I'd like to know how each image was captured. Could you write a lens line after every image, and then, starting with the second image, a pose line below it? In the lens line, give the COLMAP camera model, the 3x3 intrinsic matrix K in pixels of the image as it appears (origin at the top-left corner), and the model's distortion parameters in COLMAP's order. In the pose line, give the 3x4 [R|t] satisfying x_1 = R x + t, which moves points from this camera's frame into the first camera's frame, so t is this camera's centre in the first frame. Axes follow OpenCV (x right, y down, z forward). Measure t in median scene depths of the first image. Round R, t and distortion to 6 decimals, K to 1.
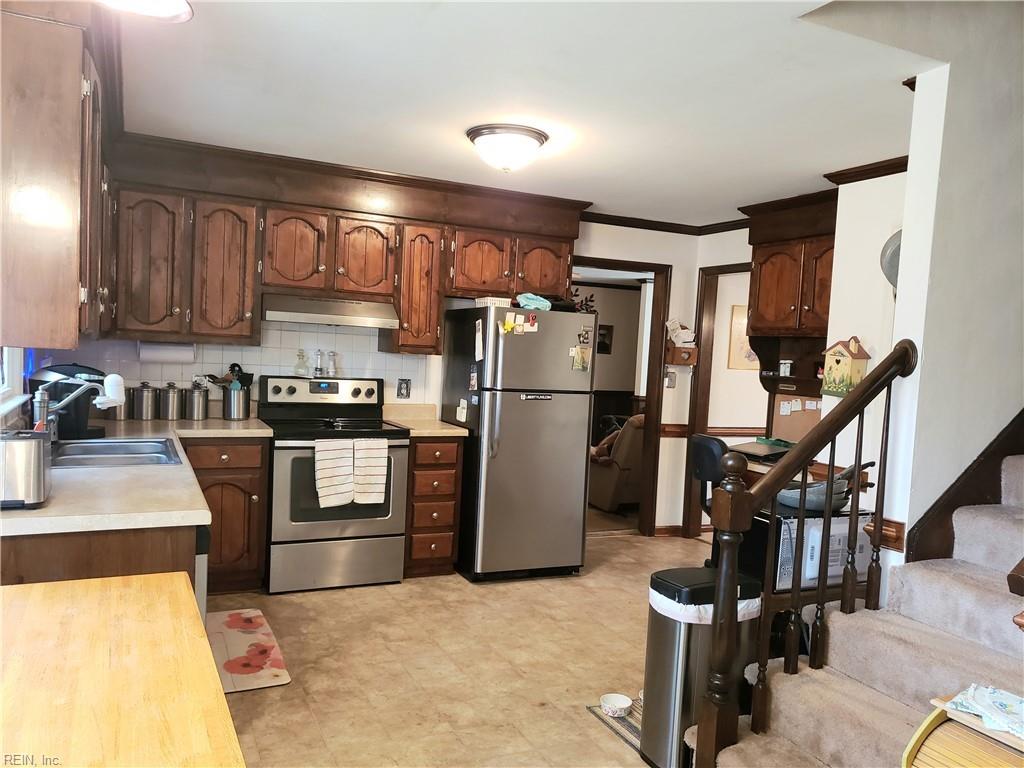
lens RADIAL K [[801.4, 0, 512.3], [0, 801.4, 387.5], [0, 0, 1]] dist [0.038192, -0.026286]
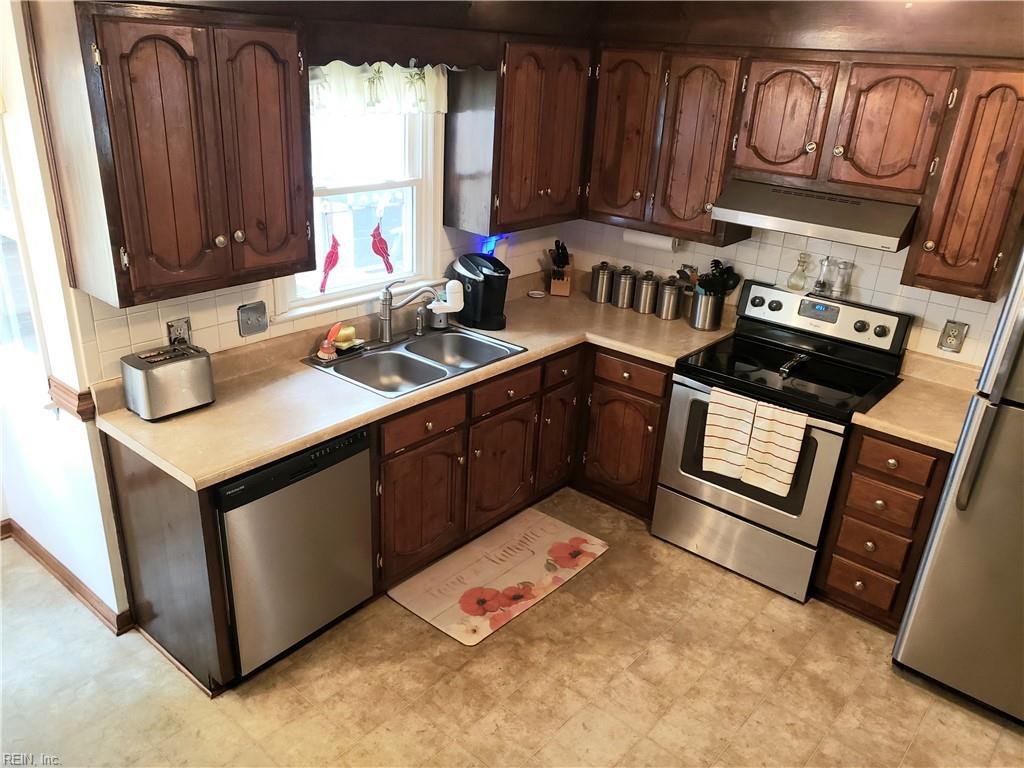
lens RADIAL K [[801.4, 0, 508.6], [0, 801.4, 383.9], [0, 0, 1]] dist [0.038192, -0.026286]
pose [[0.403987, 0.323913, -0.855497, 0.330004], [-0.068840, 0.943323, 0.324659, -0.172004], [0.912171, -0.072265, 0.403388, 0.498910]]
